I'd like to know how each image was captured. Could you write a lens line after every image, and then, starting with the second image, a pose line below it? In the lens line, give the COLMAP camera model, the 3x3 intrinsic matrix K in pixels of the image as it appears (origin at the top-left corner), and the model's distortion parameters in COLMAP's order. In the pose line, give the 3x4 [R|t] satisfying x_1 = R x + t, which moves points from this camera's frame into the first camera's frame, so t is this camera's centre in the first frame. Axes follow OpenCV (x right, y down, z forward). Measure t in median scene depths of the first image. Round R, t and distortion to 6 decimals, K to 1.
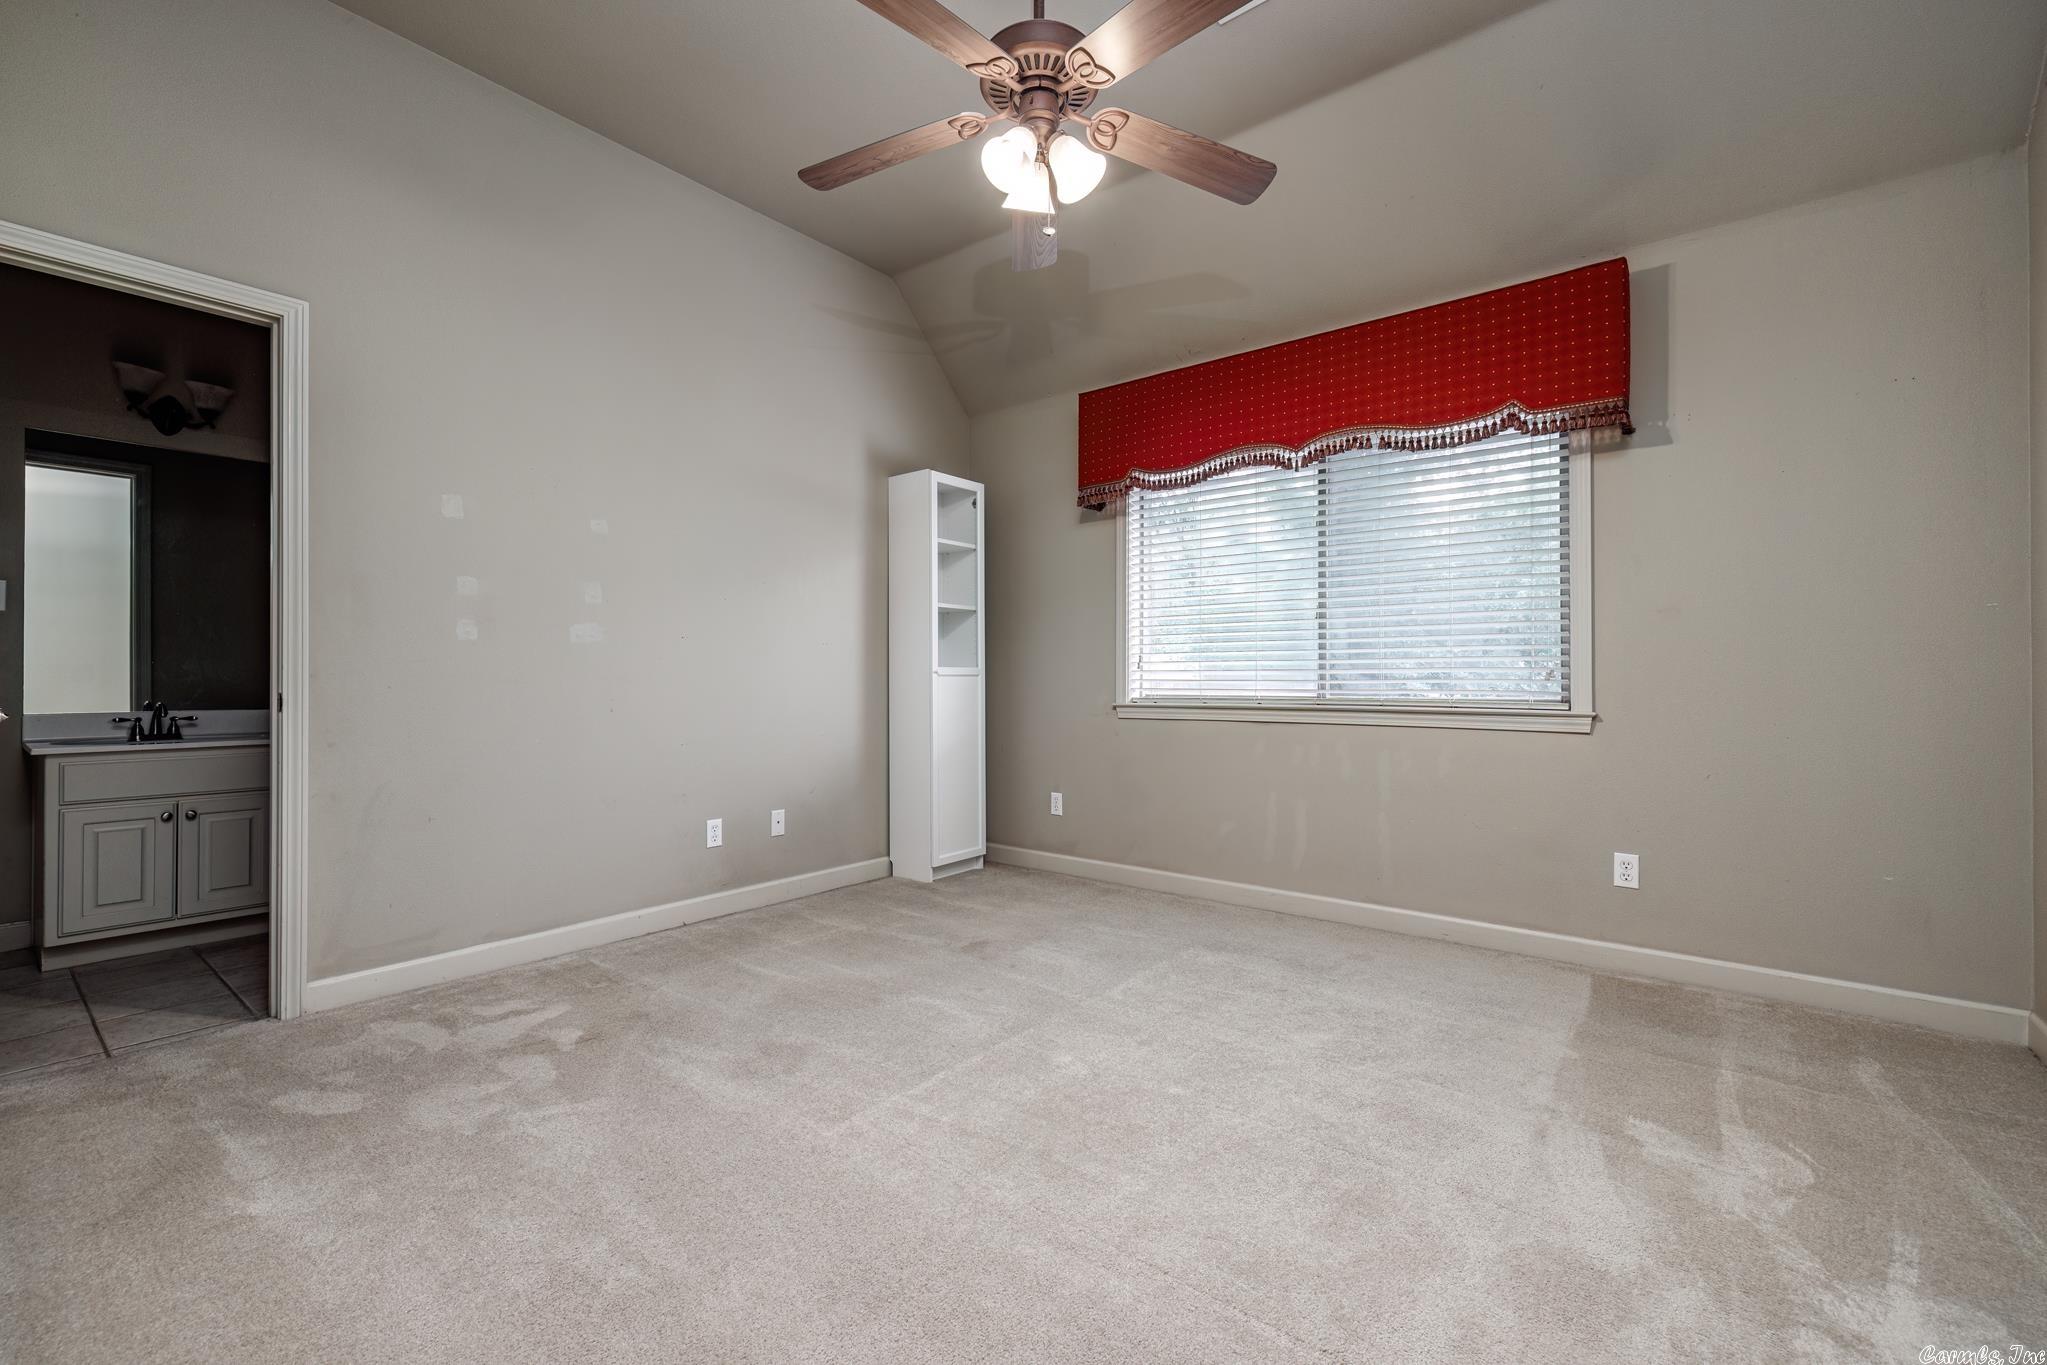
lens RADIAL K [[872.6, 0, 1020.9], [0, 872.6, 680.3], [0, 0, 1]] dist [-0.000114, -0.000595]
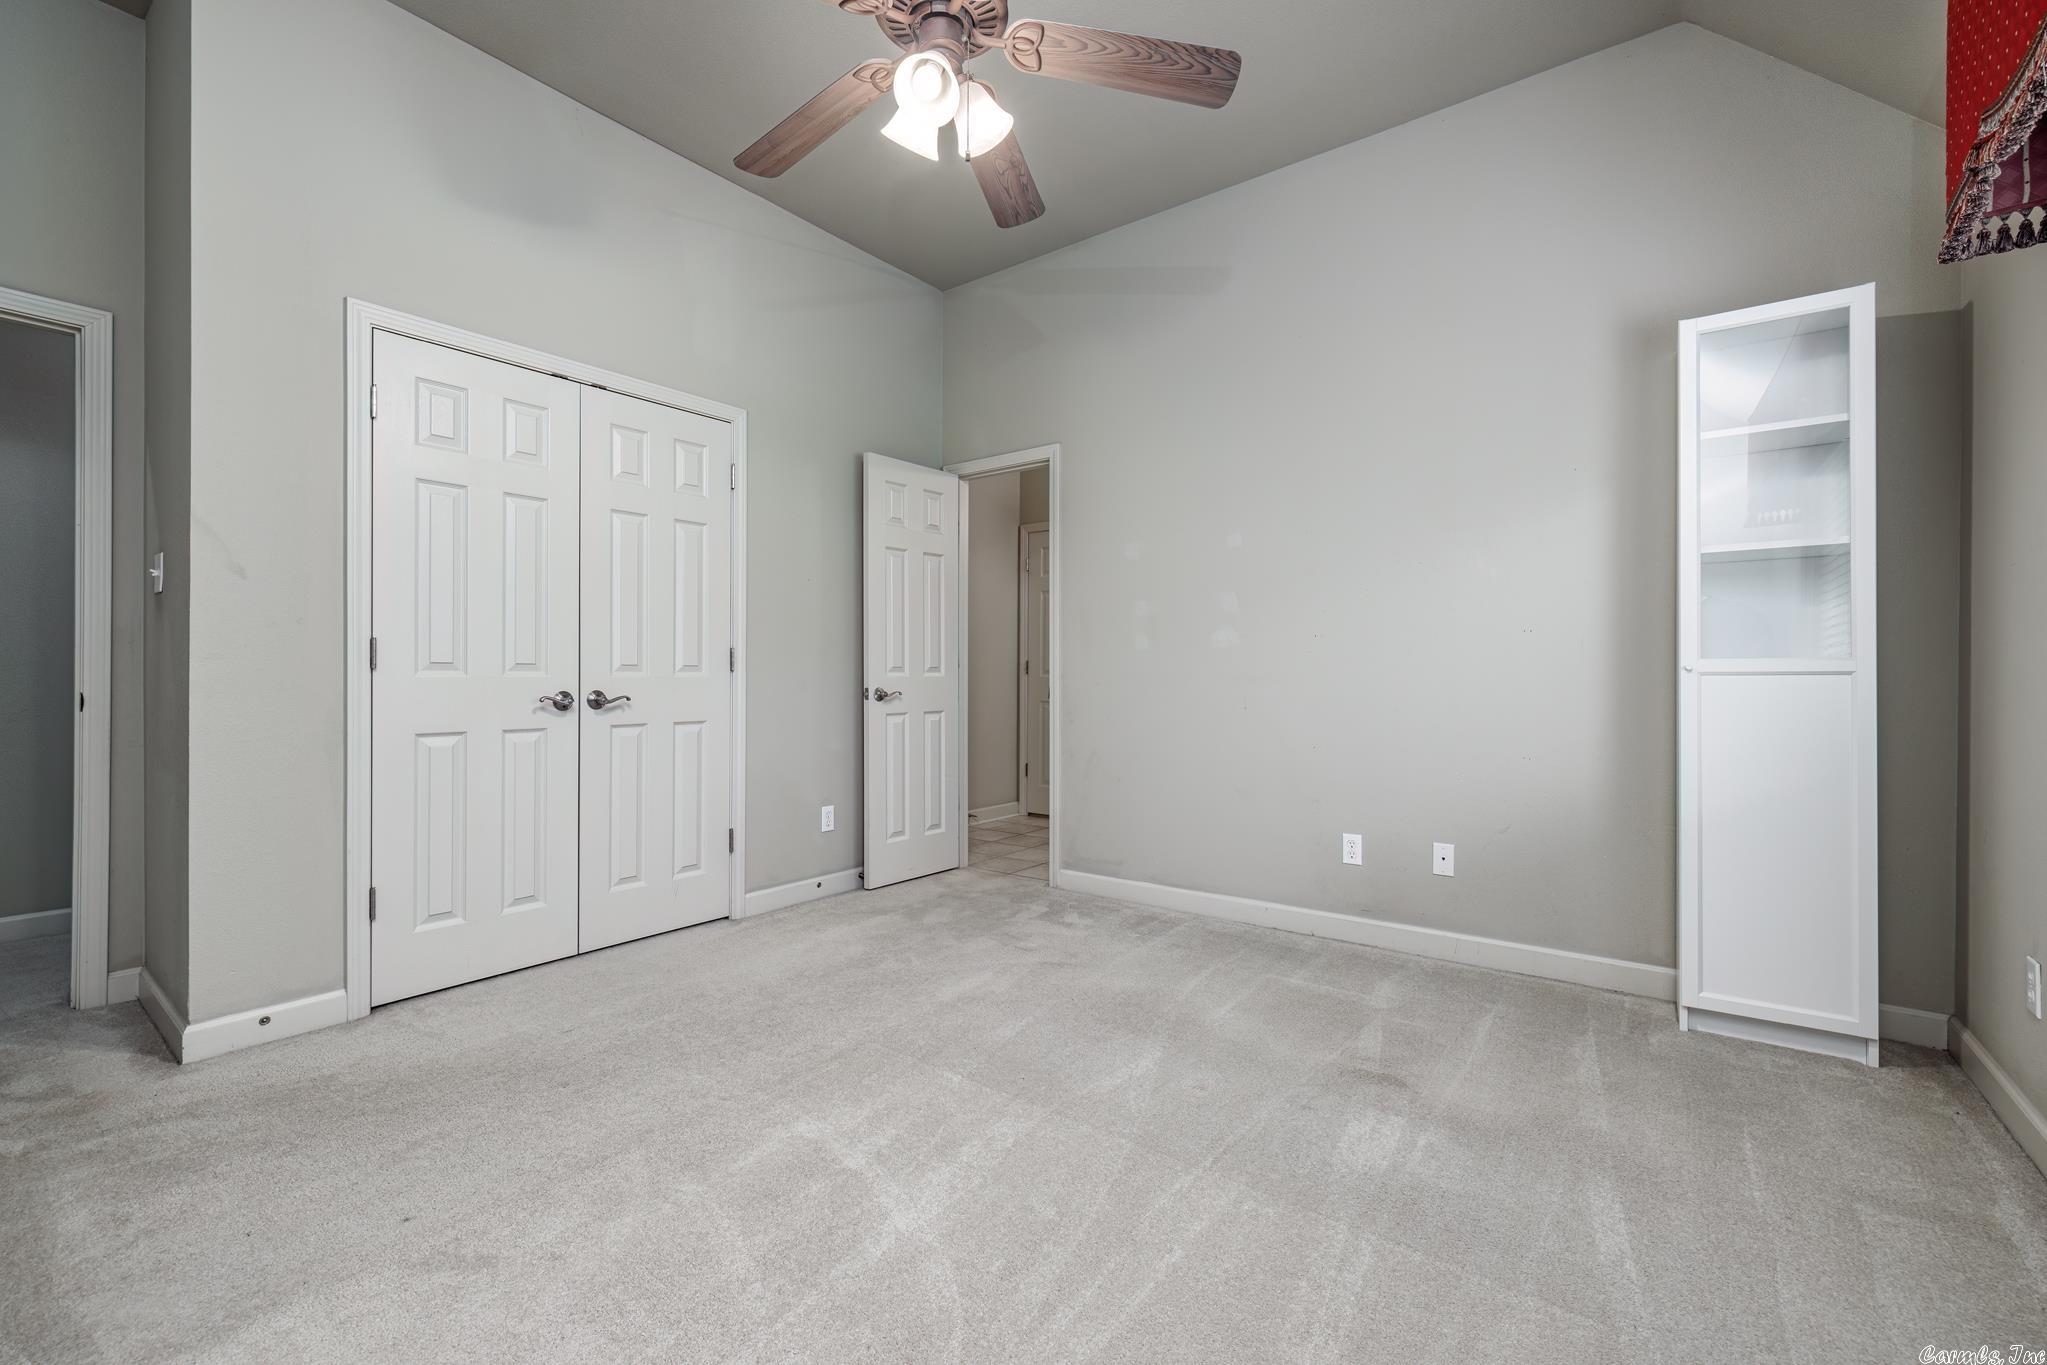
lens RADIAL K [[872.6, 0, 1019.4], [0, 872.6, 685.0], [0, 0, 1]] dist [-0.000114, -0.000595]
pose [[0.005019, 0.006910, -0.999964, 0.650475], [-0.002042, 0.999974, 0.006900, -0.001238], [0.999985, 0.002007, 0.005033, 0.765364]]
